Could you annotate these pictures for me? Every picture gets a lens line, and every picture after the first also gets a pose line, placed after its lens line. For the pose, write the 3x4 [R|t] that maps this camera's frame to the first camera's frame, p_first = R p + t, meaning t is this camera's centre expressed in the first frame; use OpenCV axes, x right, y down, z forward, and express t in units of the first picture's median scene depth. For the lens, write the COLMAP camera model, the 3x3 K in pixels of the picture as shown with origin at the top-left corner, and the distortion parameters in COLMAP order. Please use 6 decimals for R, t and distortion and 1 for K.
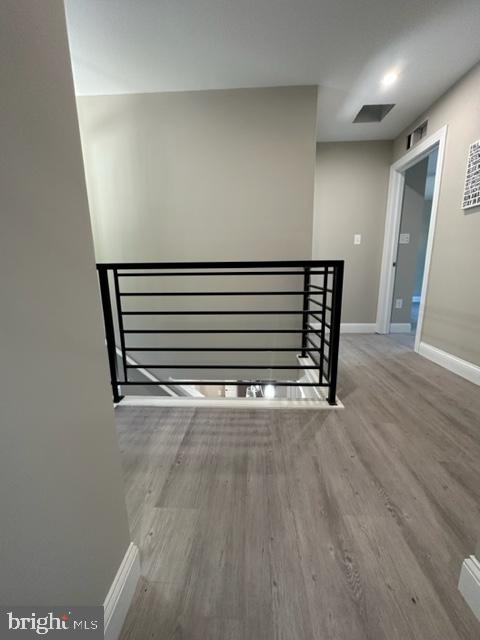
lens RADIAL K [[254.4, 0, 238.6], [0, 254.4, 319.0], [0, 0, 1]] dist [-0.000016, -0.000050]
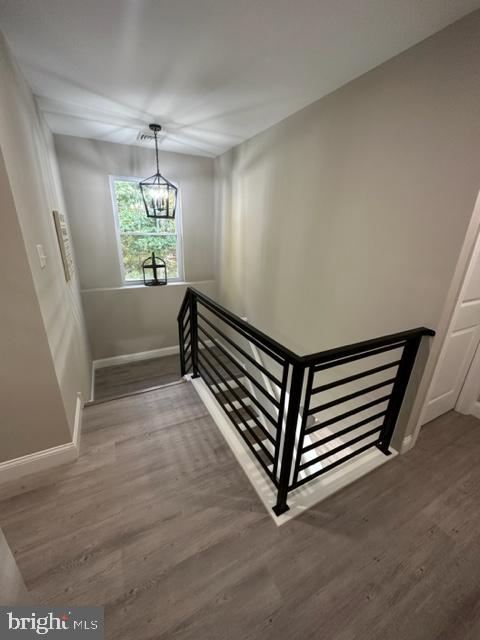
lens RADIAL K [[254.4, 0, 238.6], [0, 254.4, 319.0], [0, 0, 1]] dist [-0.000016, -0.000050]
pose [[0.505193, 0.313599, -0.804012, 1.021630], [-0.206266, 0.948516, 0.240356, -0.567415], [0.837994, 0.044414, 0.543868, 0.551707]]
